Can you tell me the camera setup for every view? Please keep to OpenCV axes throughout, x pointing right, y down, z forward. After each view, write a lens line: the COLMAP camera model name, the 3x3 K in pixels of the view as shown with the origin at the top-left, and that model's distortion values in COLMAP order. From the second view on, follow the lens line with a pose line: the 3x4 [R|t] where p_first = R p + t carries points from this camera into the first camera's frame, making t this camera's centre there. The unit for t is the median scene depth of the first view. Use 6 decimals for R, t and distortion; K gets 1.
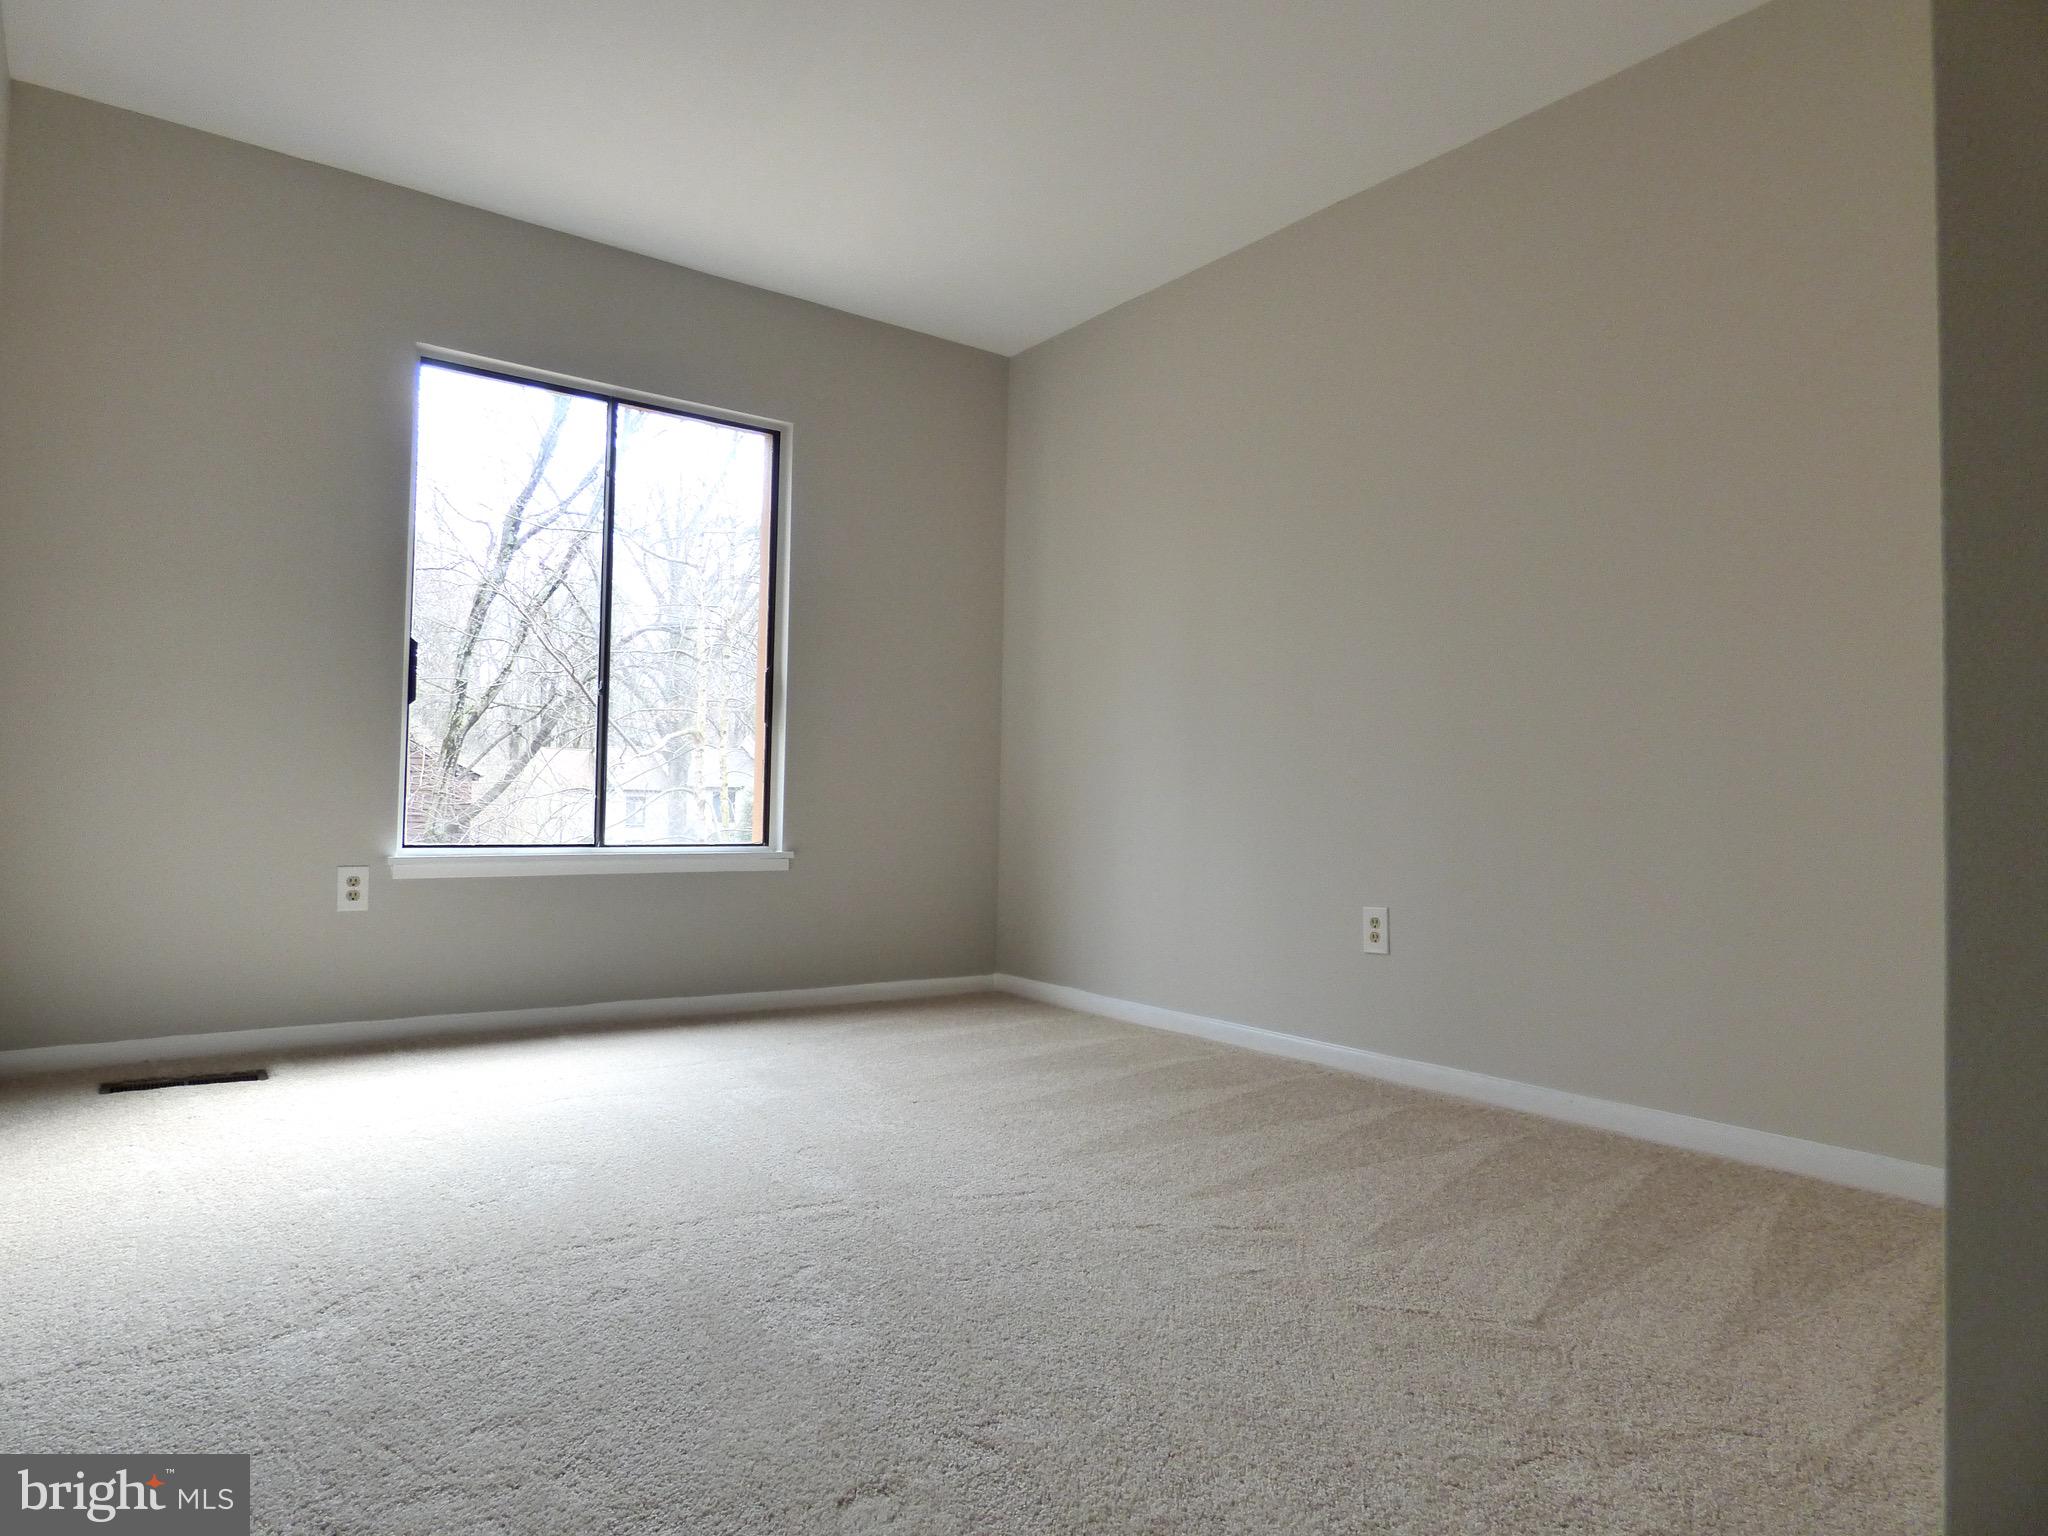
lens RADIAL K [[1163.4, 0, 1027.1], [0, 1163.4, 772.3], [0, 0, 1]] dist [-0.006561, 0.000595]
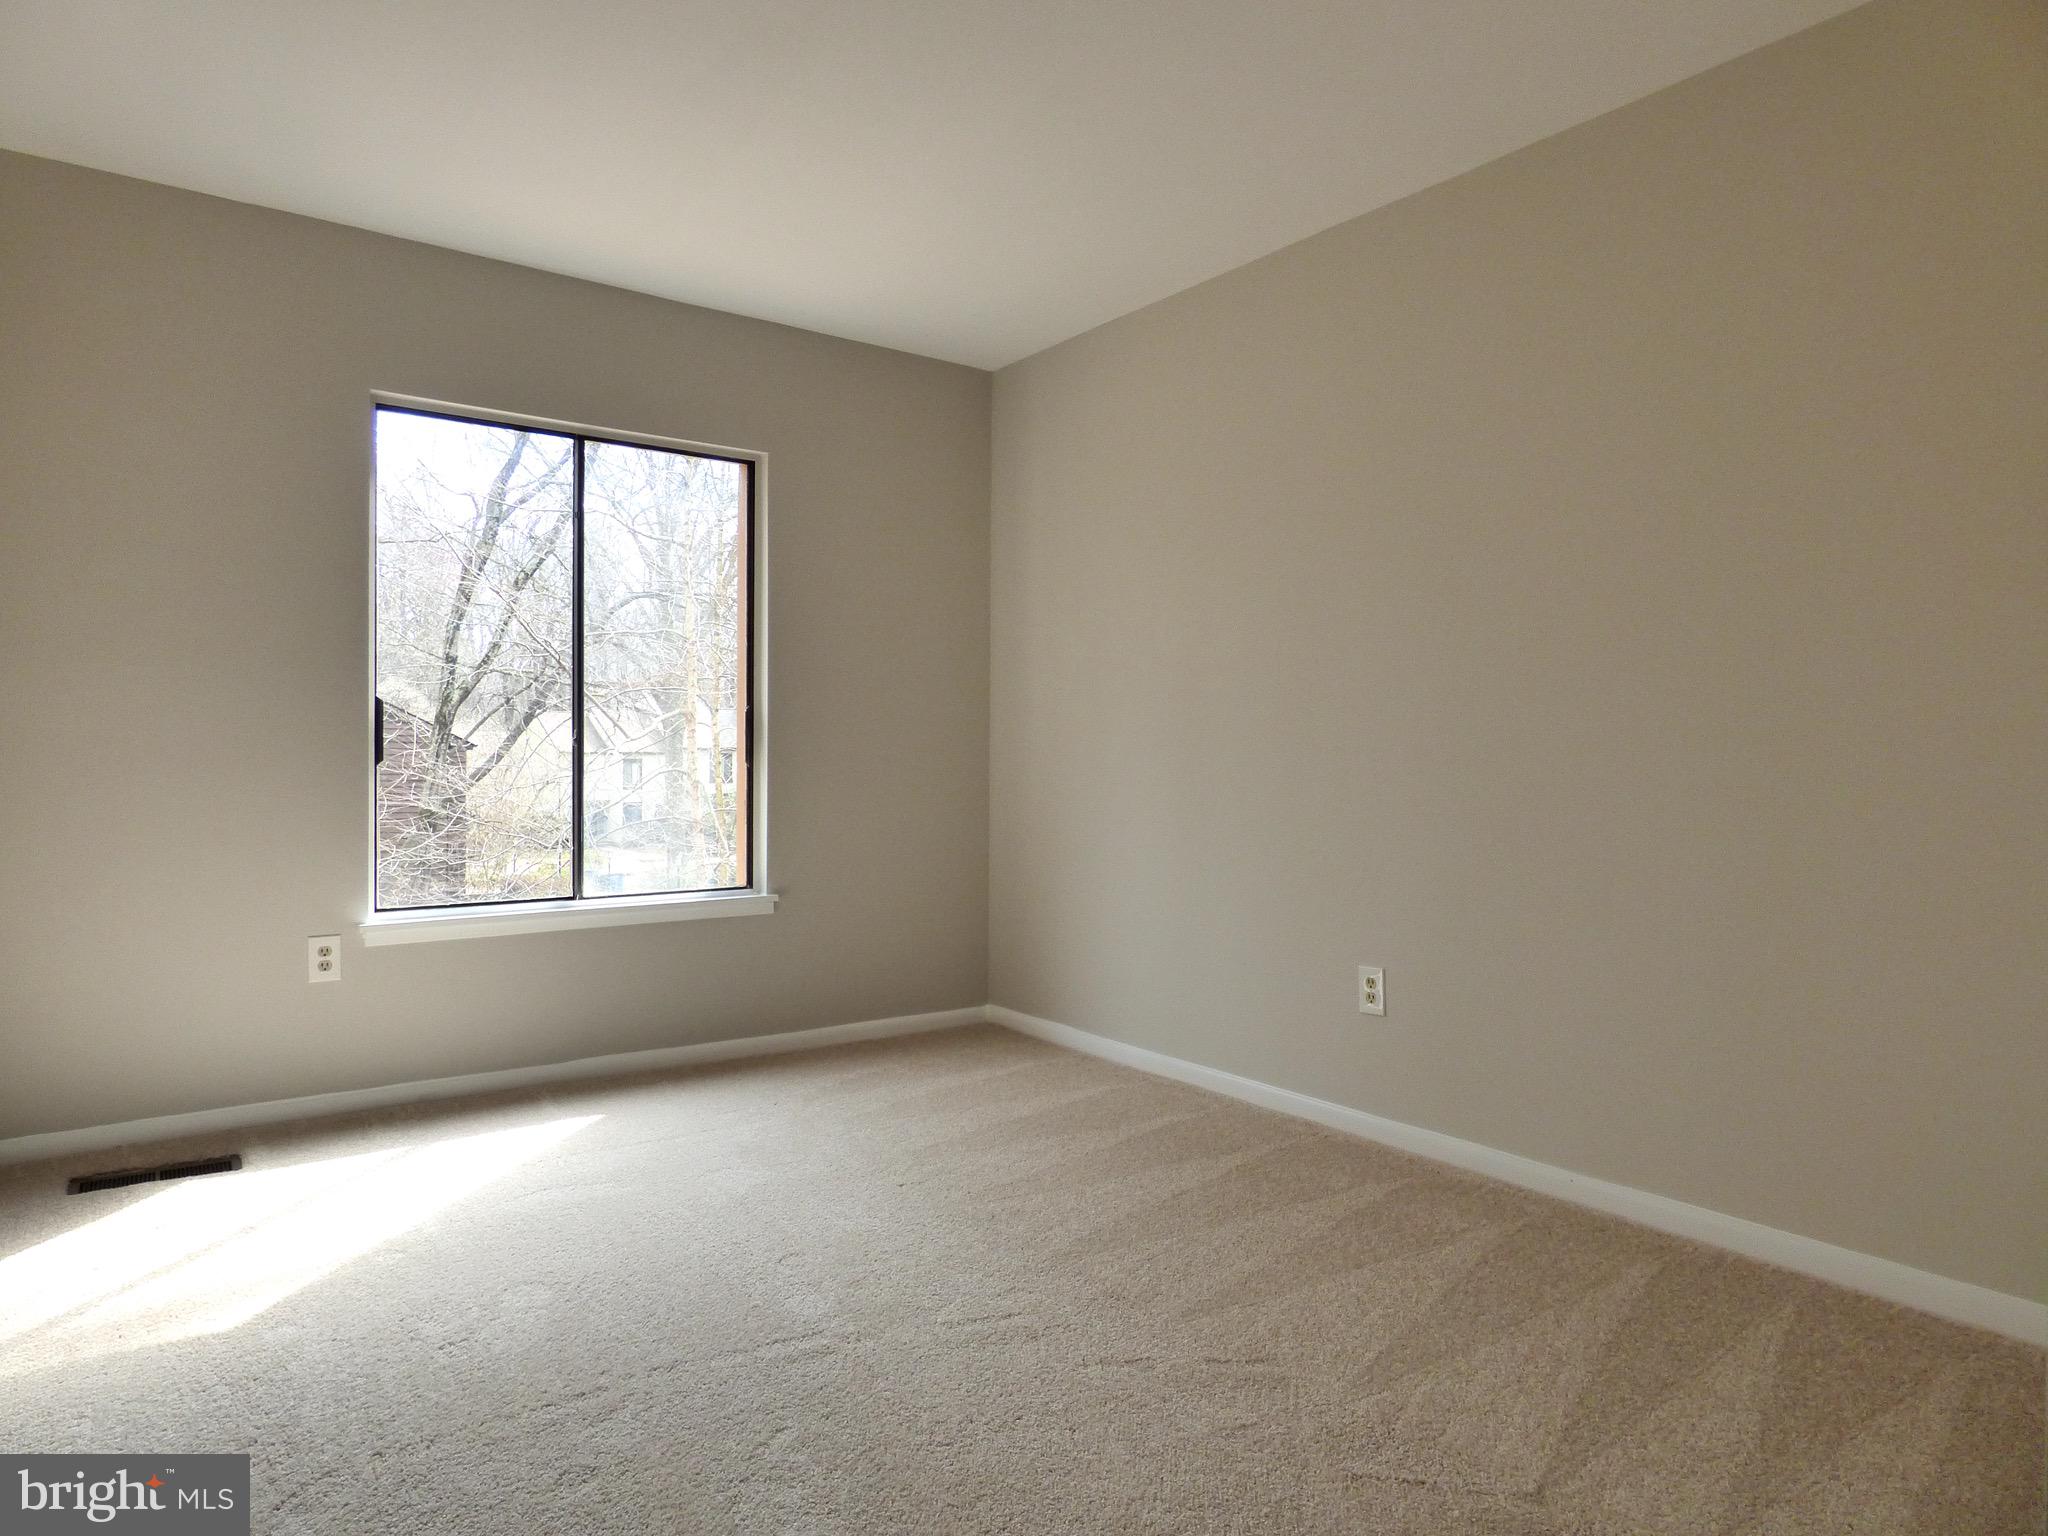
lens RADIAL K [[1163.4, 0, 1024.5], [0, 1163.4, 769.1], [0, 0, 1]] dist [-0.006561, 0.000595]
pose [[0.999885, -0.015130, -0.000330, 0.013333], [0.015132, 0.999183, 0.037465, -0.104813], [-0.000237, -0.037465, 0.999298, 0.035786]]
